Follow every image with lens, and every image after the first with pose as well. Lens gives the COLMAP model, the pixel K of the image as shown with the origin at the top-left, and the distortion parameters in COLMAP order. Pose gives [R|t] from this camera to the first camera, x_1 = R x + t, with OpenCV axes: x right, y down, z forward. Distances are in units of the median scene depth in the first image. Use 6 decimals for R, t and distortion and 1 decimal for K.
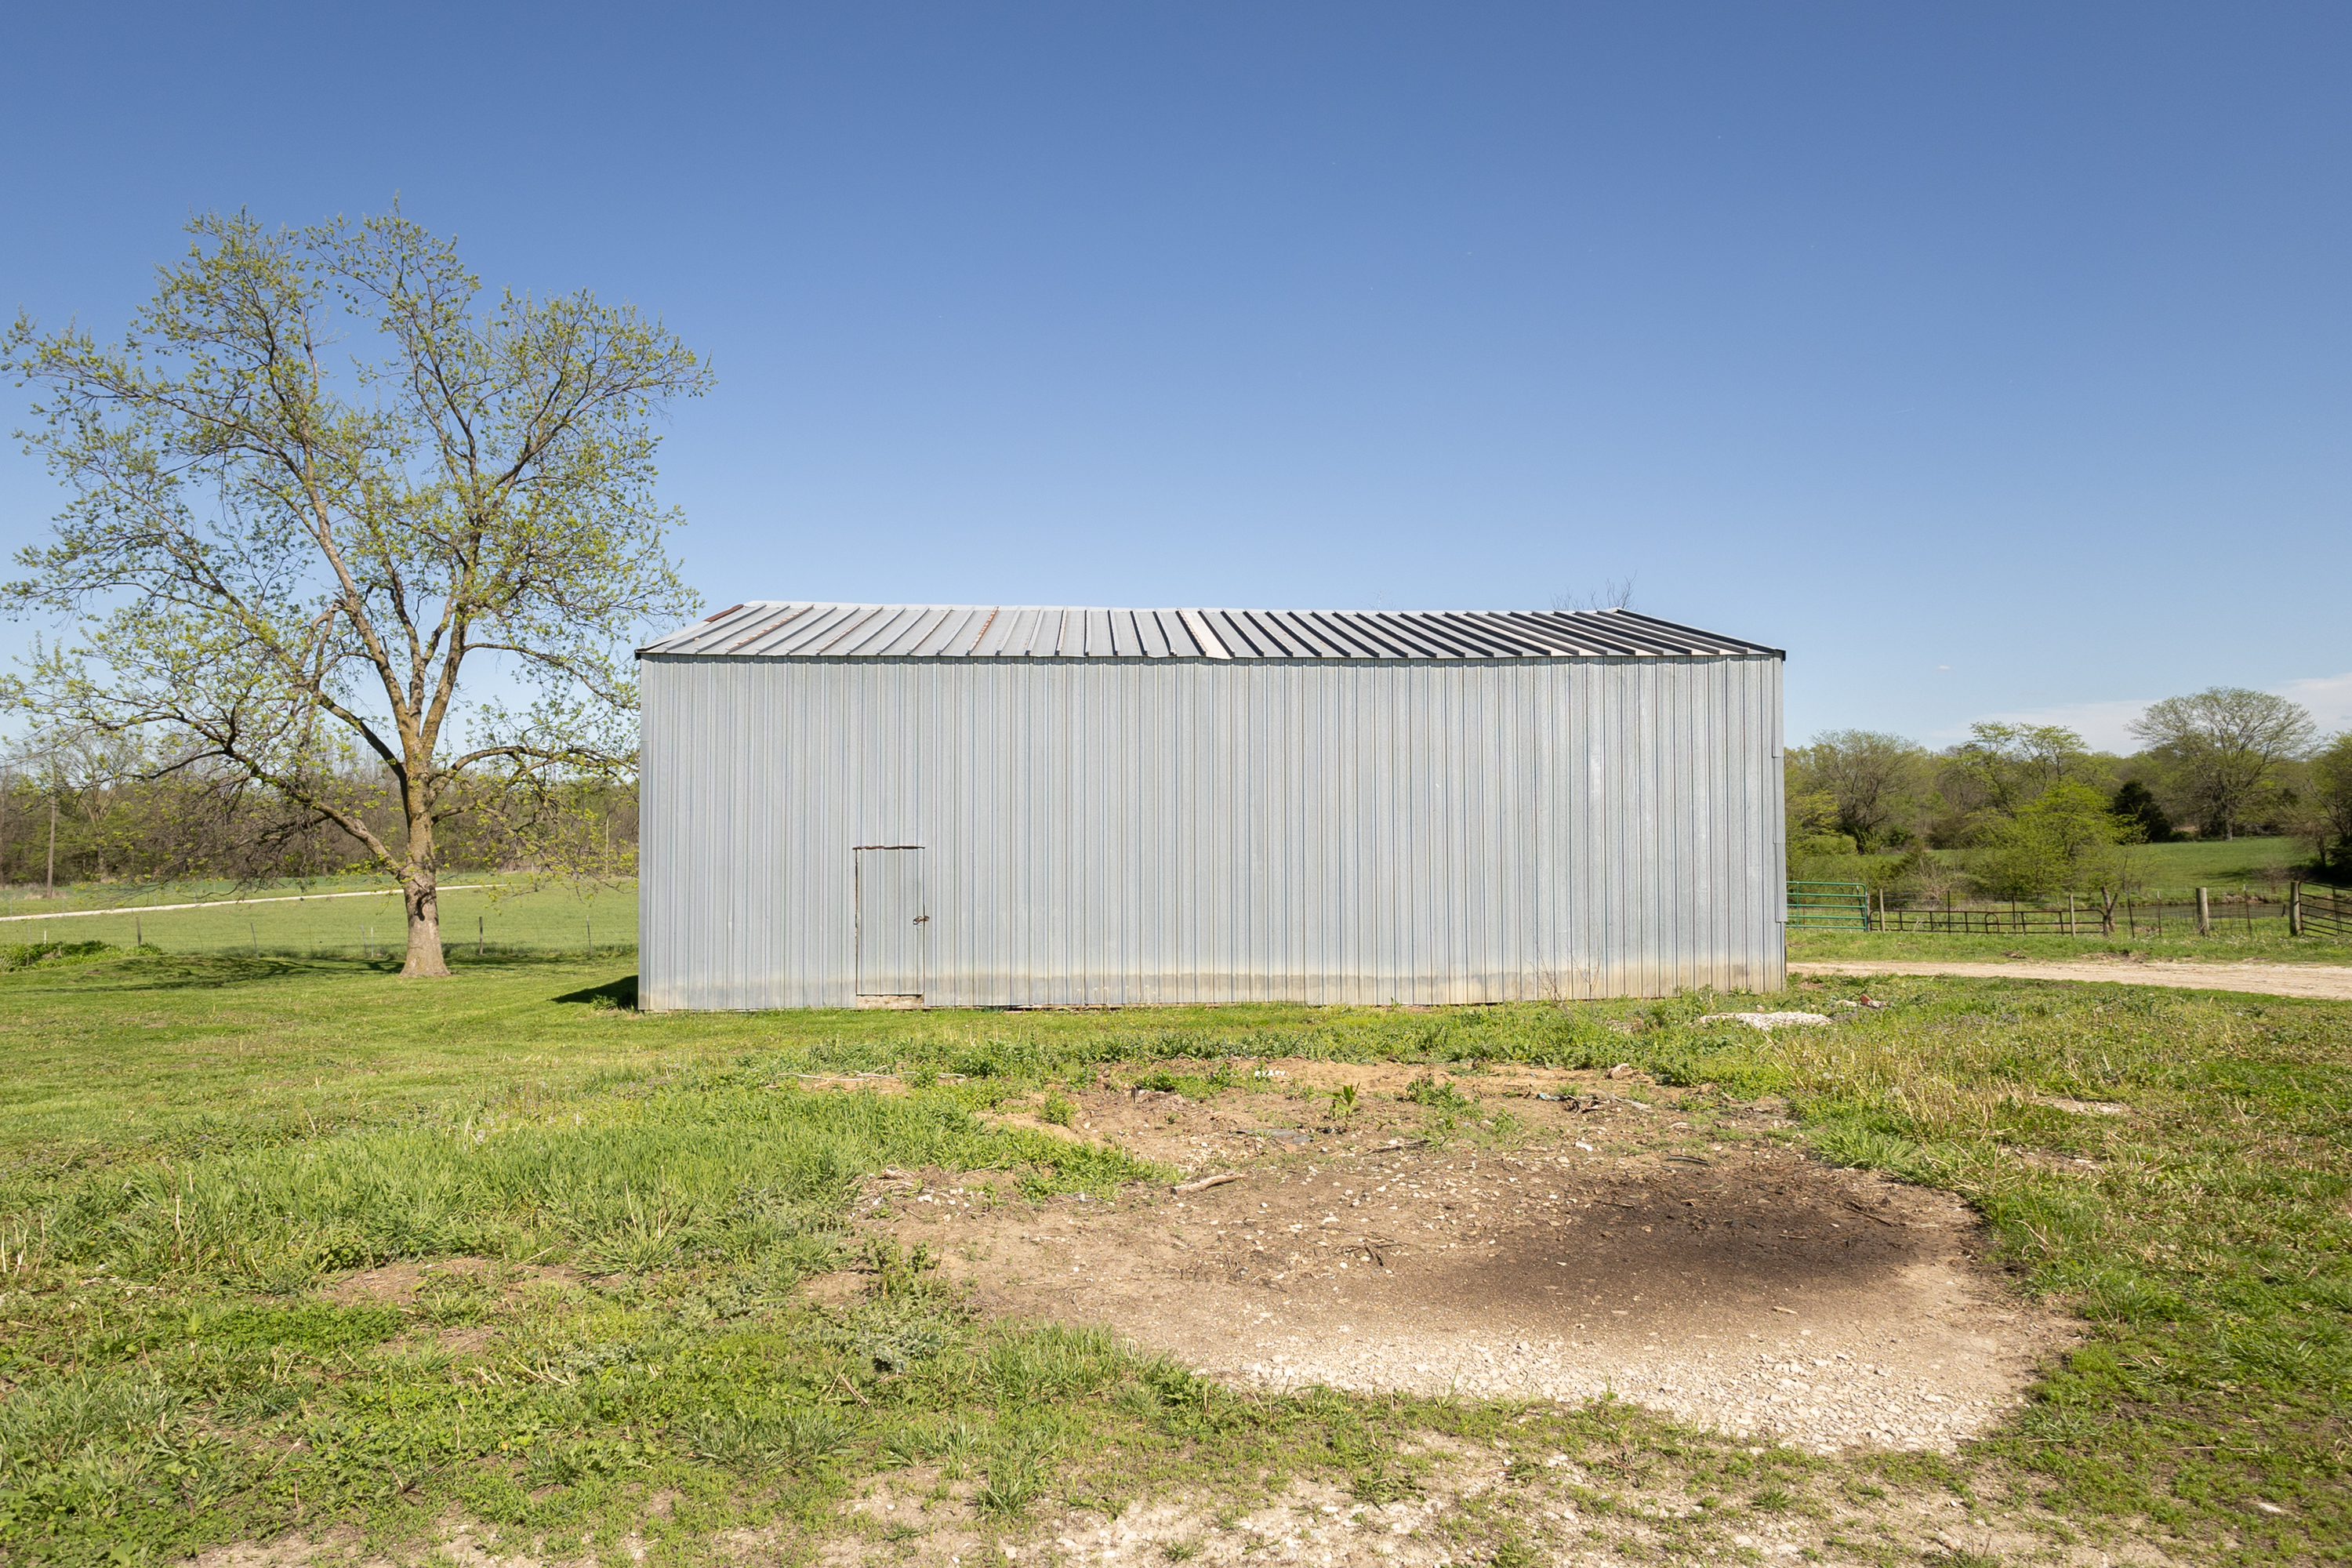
lens RADIAL K [[1428.0, 0, 1176.0], [0, 1428.0, 784.0], [0, 0, 1]] dist [0.006825, 0.003634]
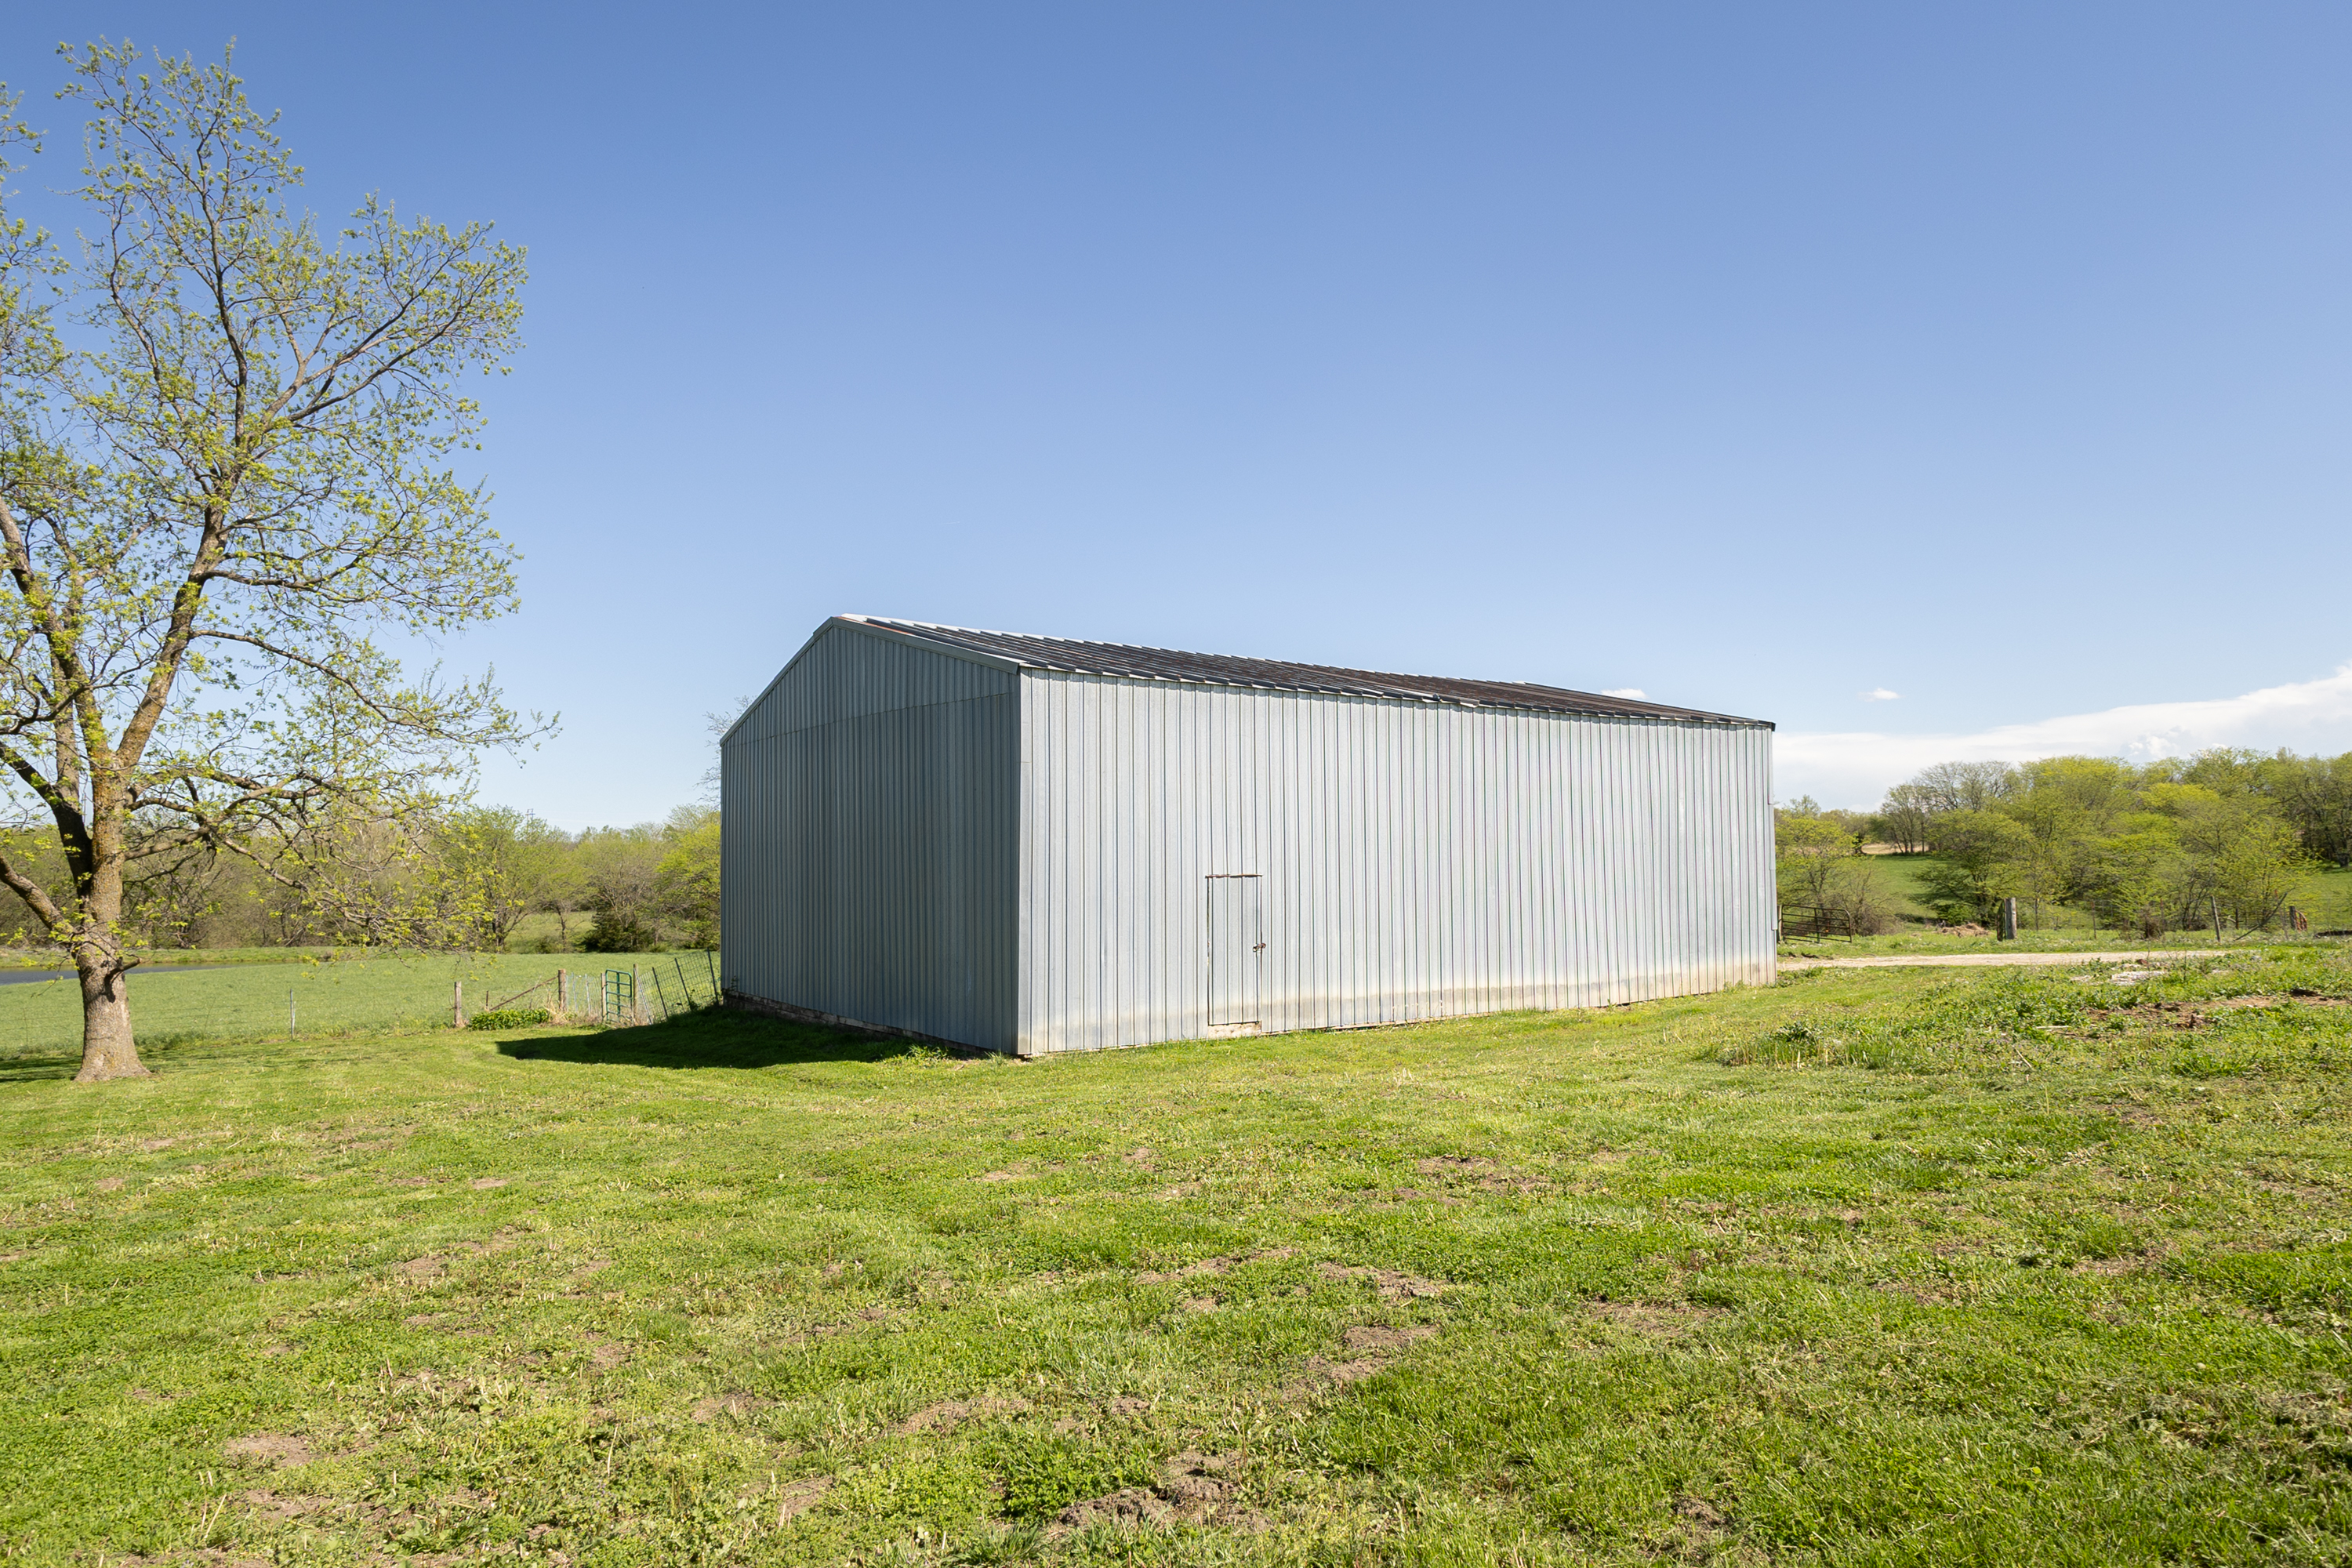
lens RADIAL K [[1428.0, 0, 1176.0], [0, 1428.0, 784.0], [0, 0, 1]] dist [0.006825, 0.003634]
pose [[0.862720, 0.026630, 0.504981, -0.431164], [-0.004613, 0.998985, -0.044800, 0.014486], [-0.505661, 0.036320, 0.861967, 0.087628]]
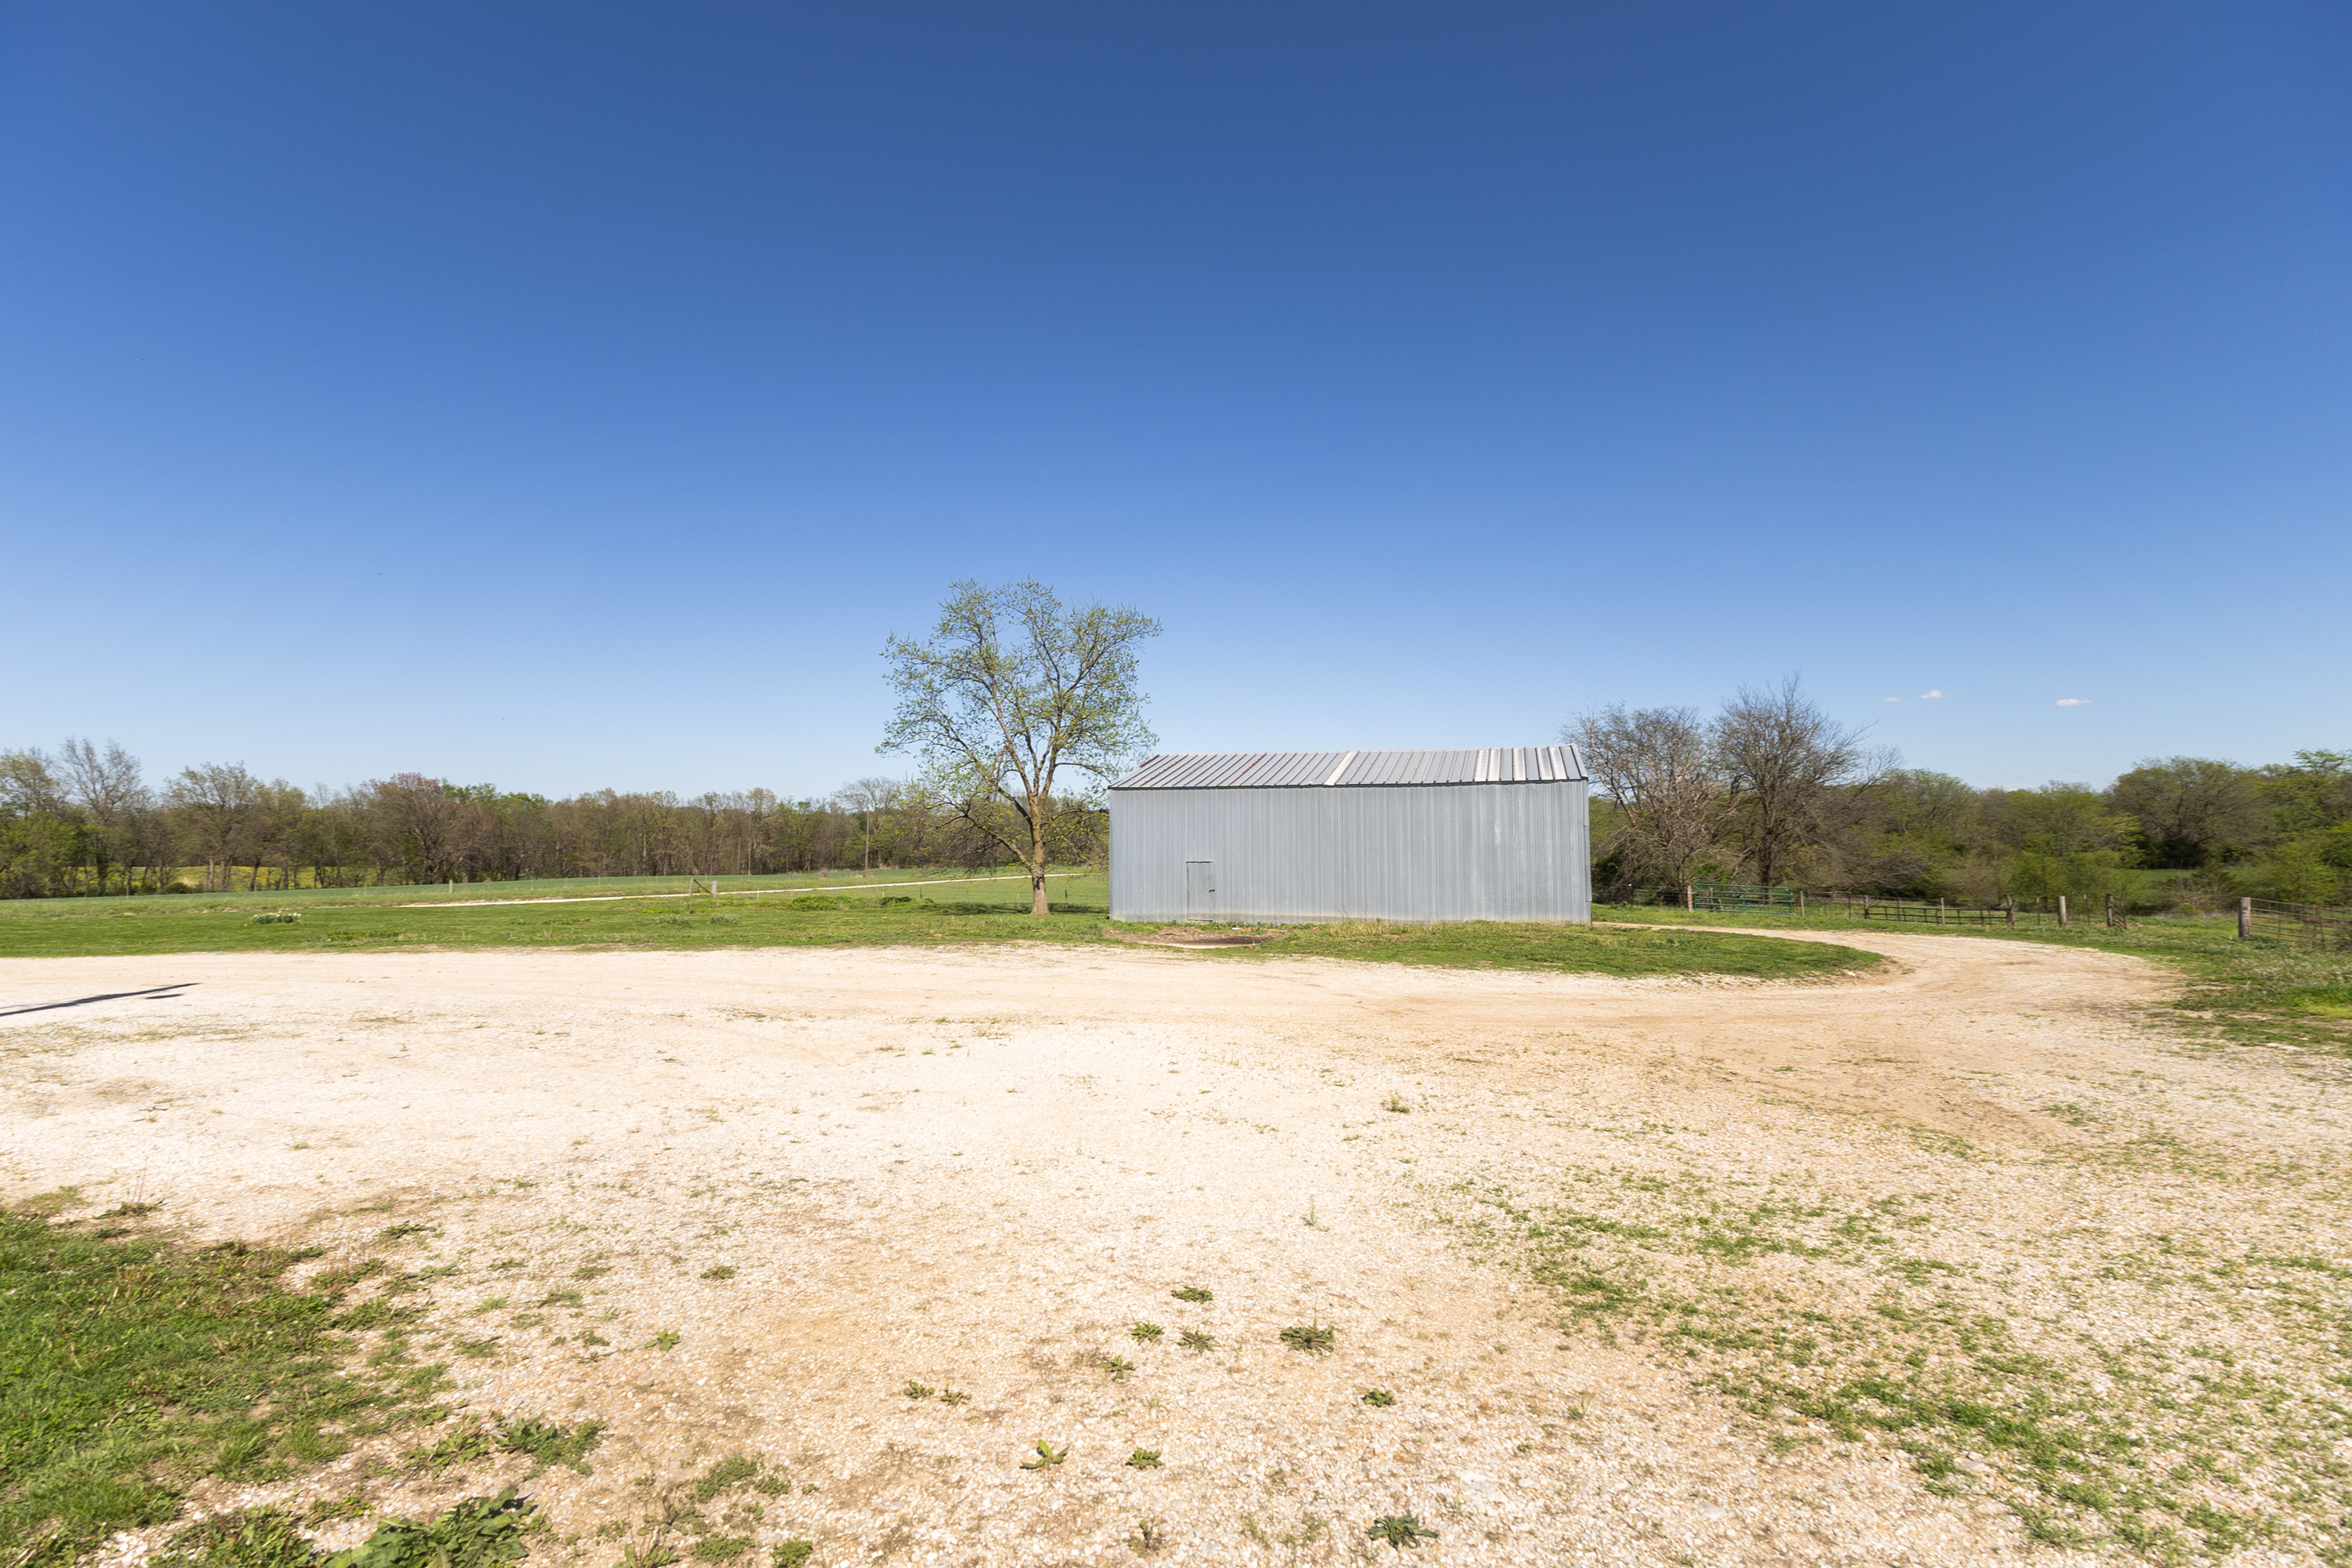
lens RADIAL K [[1074.3, 0, 1164.4], [0, 1074.3, 769.9], [0, 0, 1]] dist [-0.000341, -0.000085]
pose [[0.931848, -0.017810, -0.362411, 0.252335], [0.006349, 0.999442, -0.032792, -0.032966], [0.362792, 0.028256, 0.931442, -0.468531]]
